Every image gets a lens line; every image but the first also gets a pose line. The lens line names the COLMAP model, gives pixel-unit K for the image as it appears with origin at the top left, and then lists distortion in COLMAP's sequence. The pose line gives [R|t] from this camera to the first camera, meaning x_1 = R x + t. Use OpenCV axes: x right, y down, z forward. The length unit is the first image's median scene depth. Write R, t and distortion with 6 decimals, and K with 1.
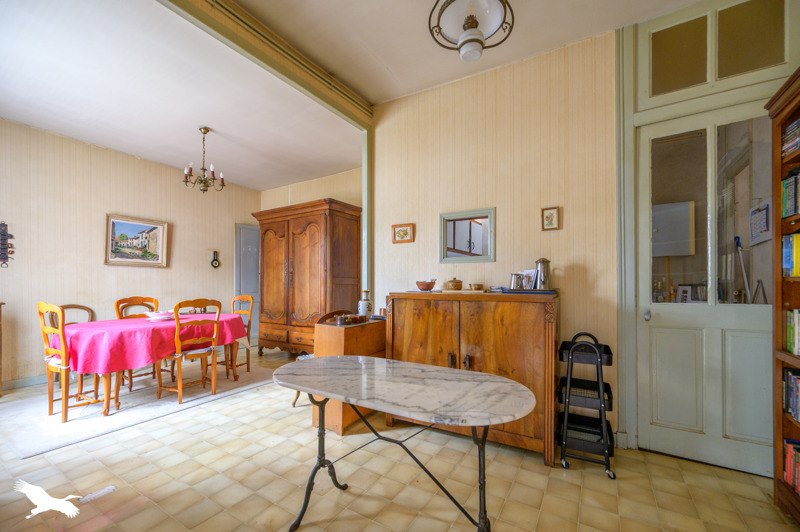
lens RADIAL K [[316.9, 0, 395.4], [0, 316.9, 274.0], [0, 0, 1]] dist [0.000420, 0.000091]
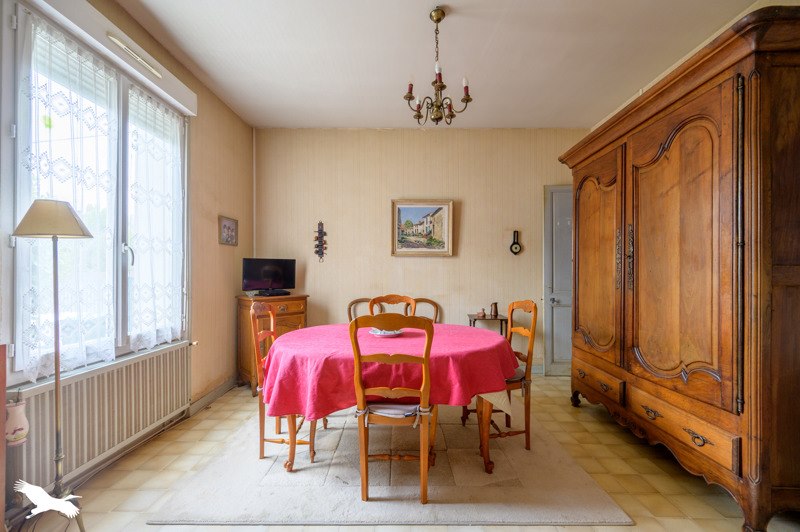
lens RADIAL K [[316.9, 0, 395.4], [0, 316.9, 274.0], [0, 0, 1]] dist [0.000420, 0.000091]
pose [[0.504367, 0.004372, -0.863478, -0.111623], [0.027191, 0.999411, 0.020943, 0.002945], [0.863061, -0.034042, 0.503951, 0.500130]]
